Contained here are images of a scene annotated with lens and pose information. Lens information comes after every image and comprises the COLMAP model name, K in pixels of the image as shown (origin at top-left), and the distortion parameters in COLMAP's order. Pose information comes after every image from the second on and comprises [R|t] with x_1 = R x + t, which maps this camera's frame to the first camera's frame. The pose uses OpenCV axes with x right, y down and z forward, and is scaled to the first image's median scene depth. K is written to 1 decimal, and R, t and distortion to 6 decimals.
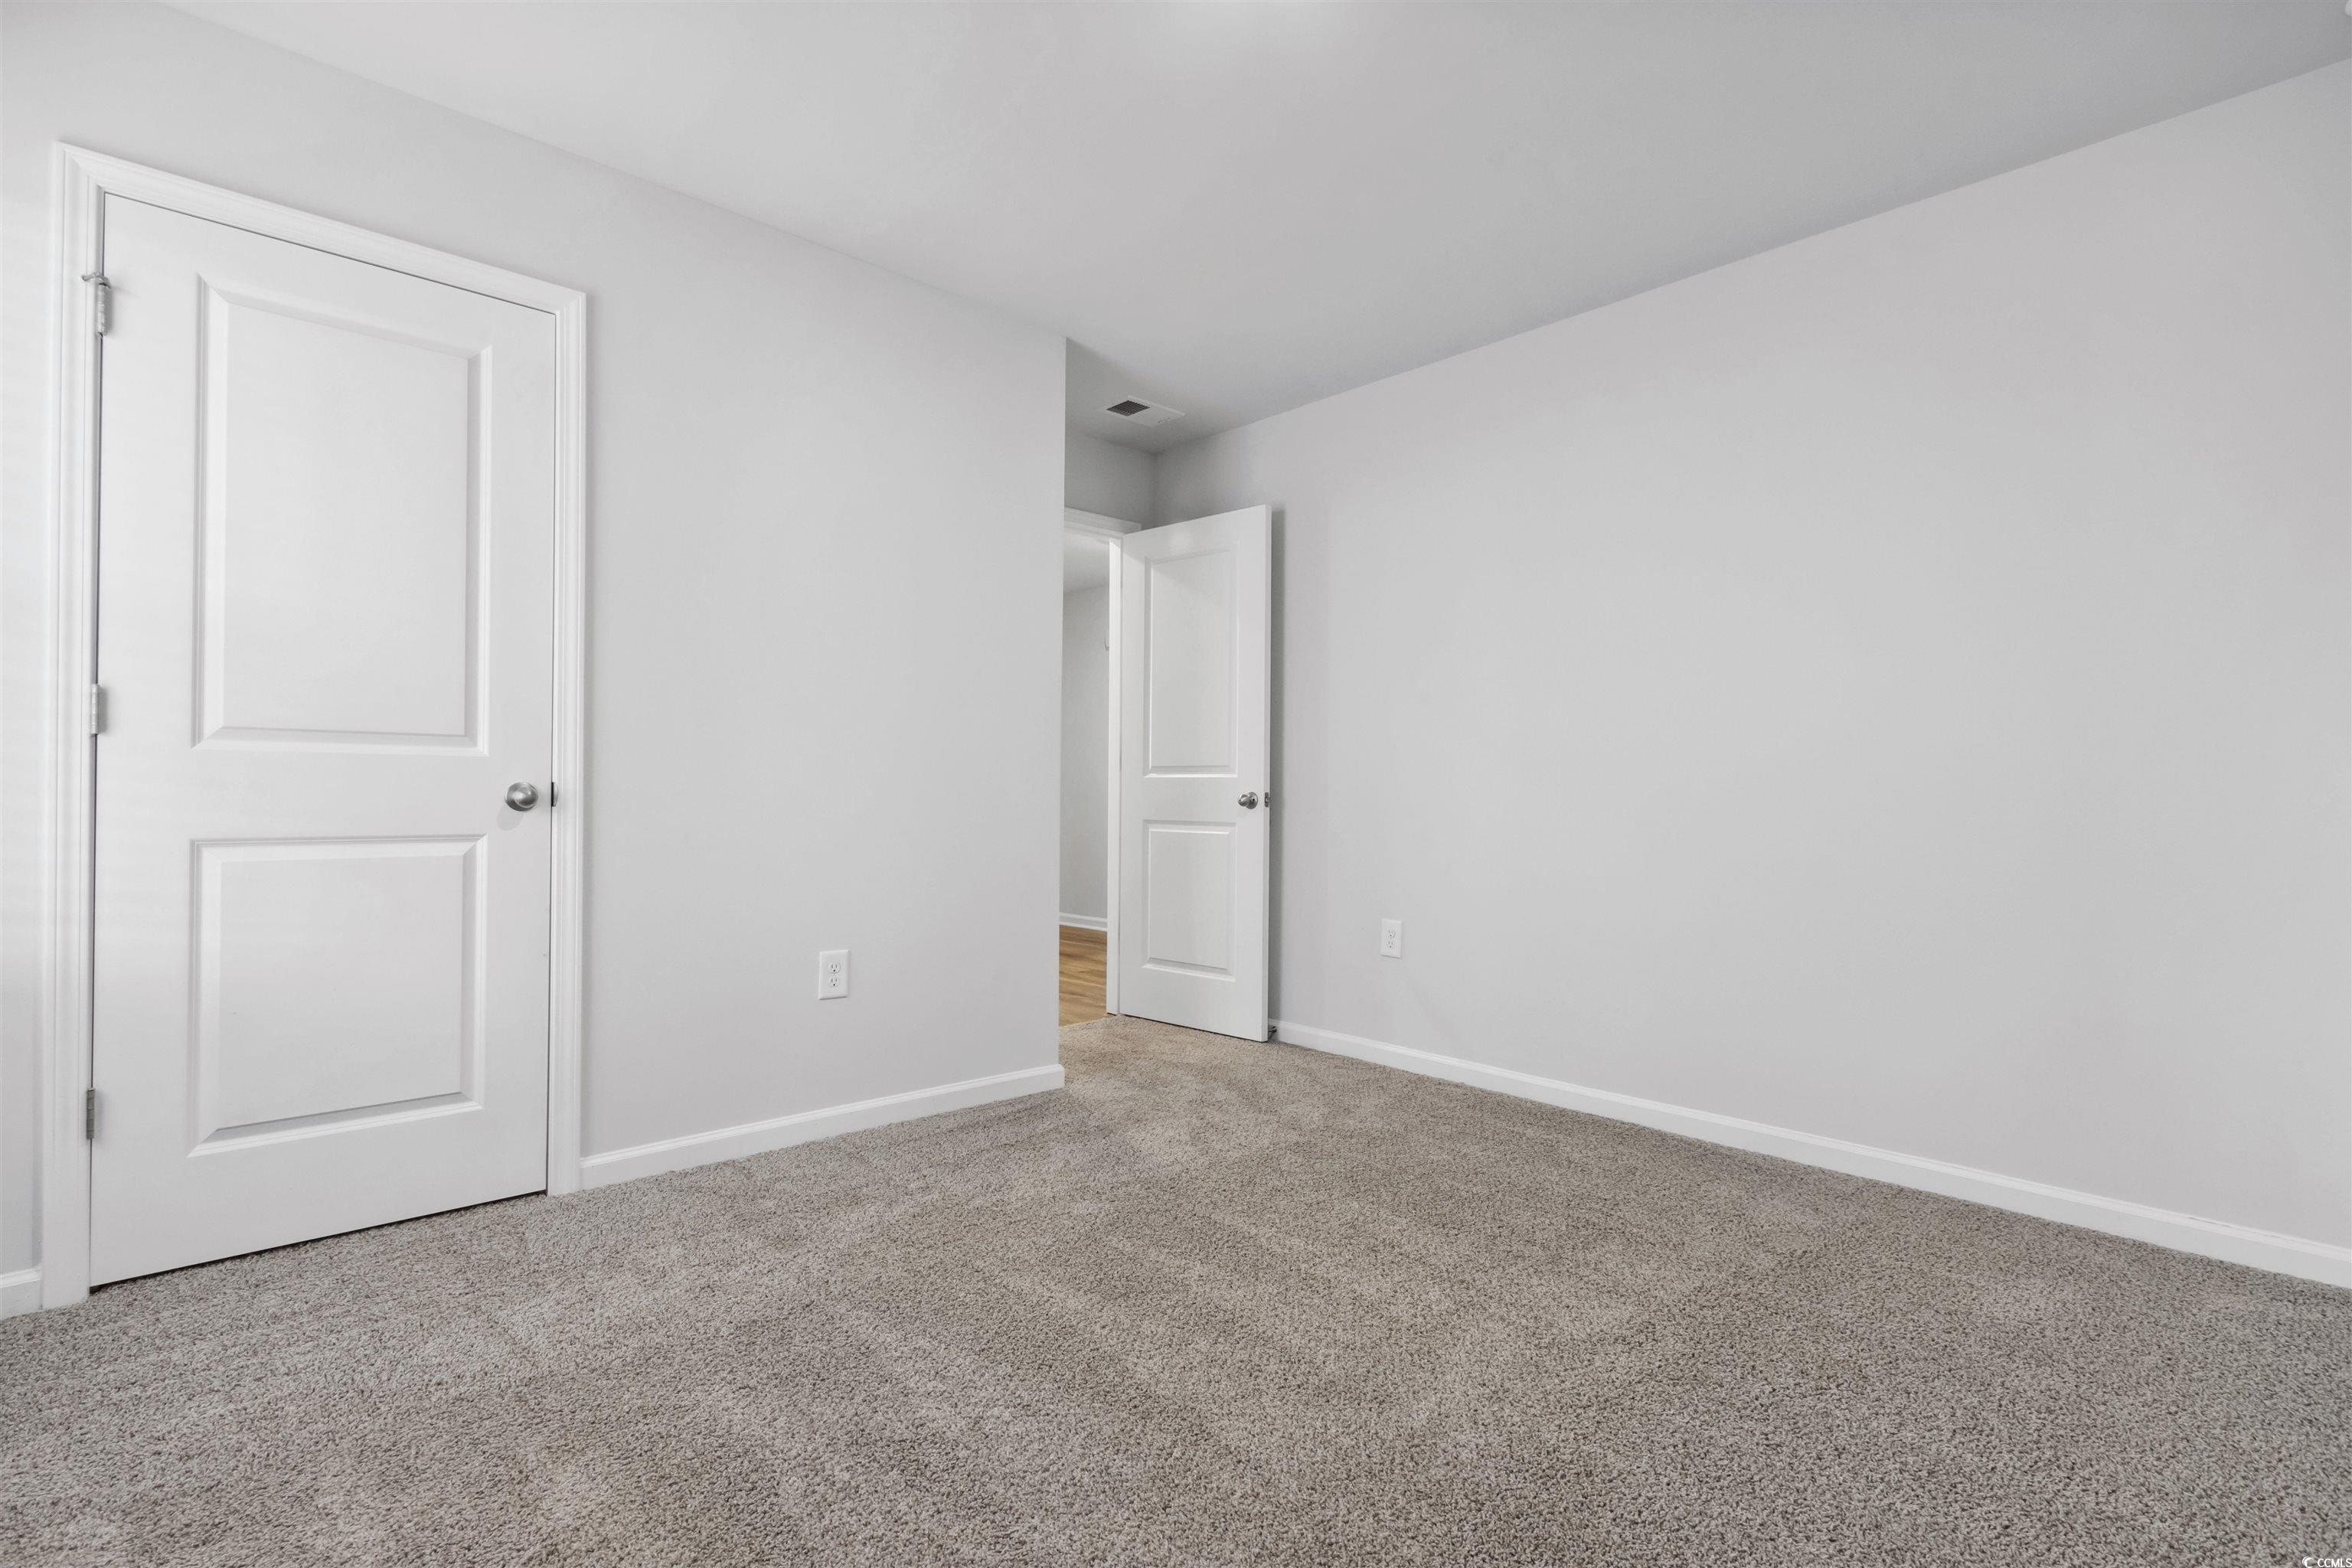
lens RADIAL K [[1098.3, 0, 1145.3], [0, 1098.3, 788.5], [0, 0, 1]] dist [0.002264, 0.000025]
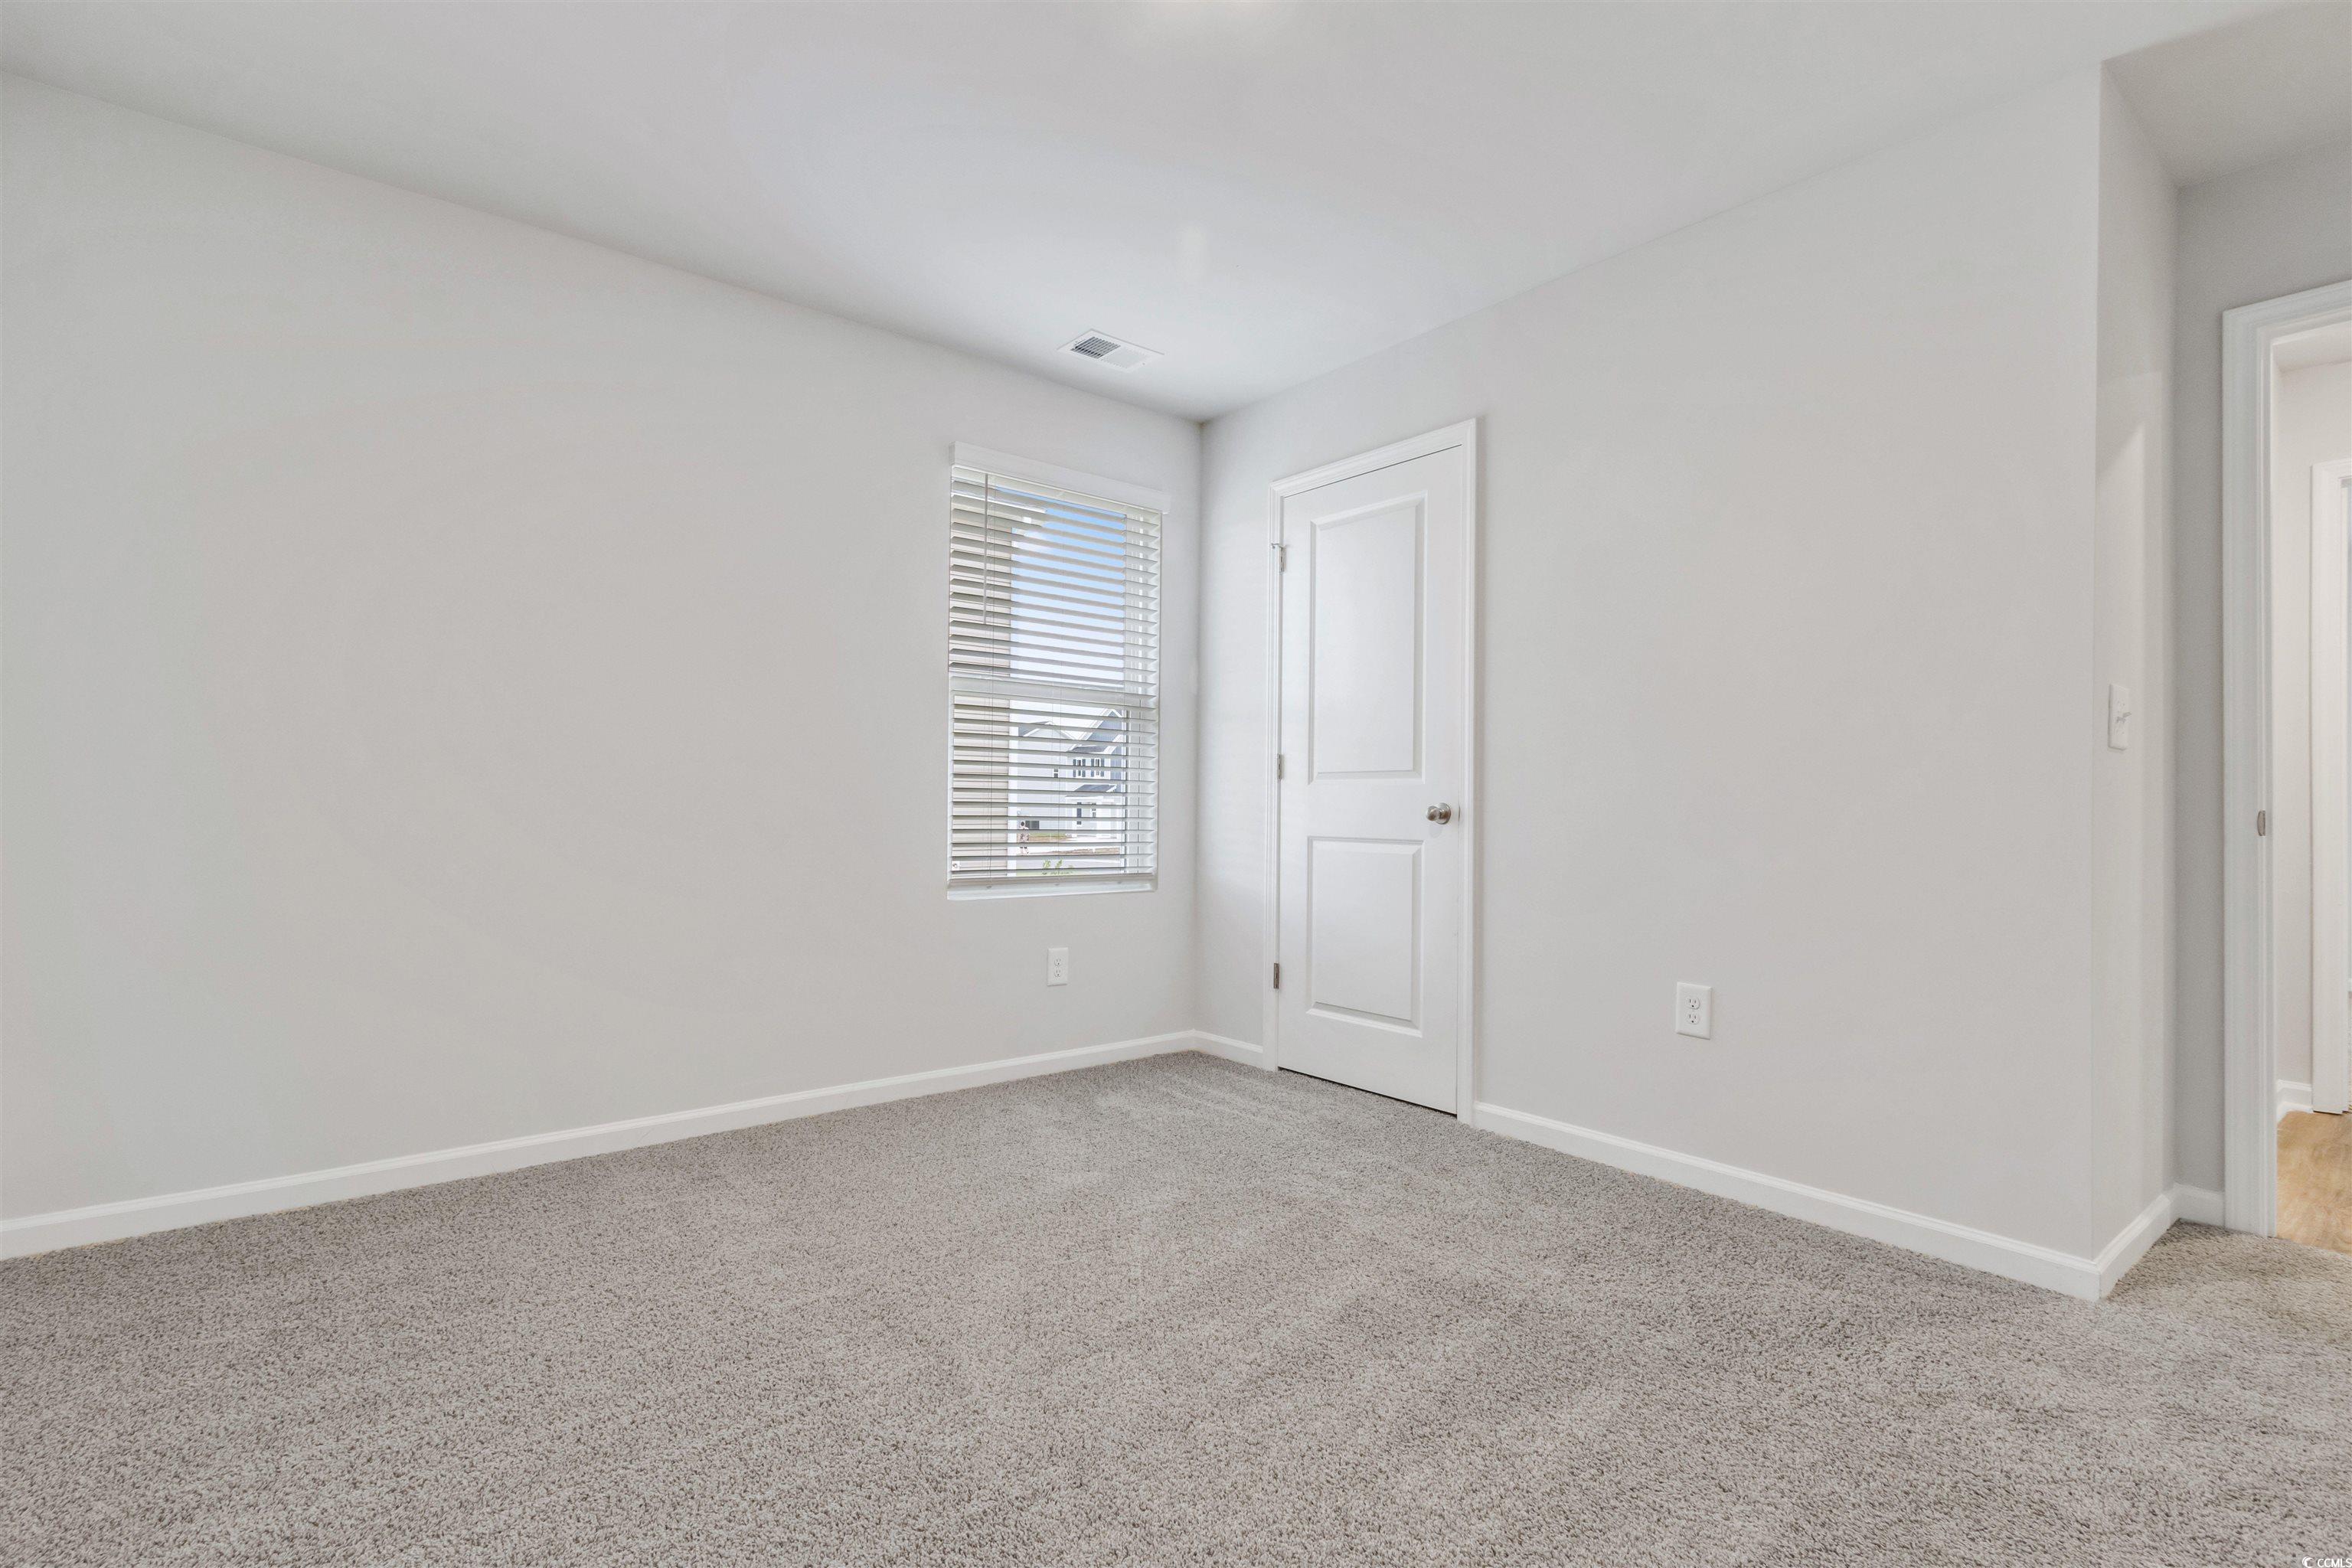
lens RADIAL K [[1098.3, 0, 1145.3], [0, 1098.3, 788.5], [0, 0, 1]] dist [0.002264, 0.000025]
pose [[-0.071431, -0.024335, -0.997149, 0.822982], [-0.005593, 0.999696, -0.023996, 0.011863], [0.997430, 0.003863, -0.071545, 0.755540]]
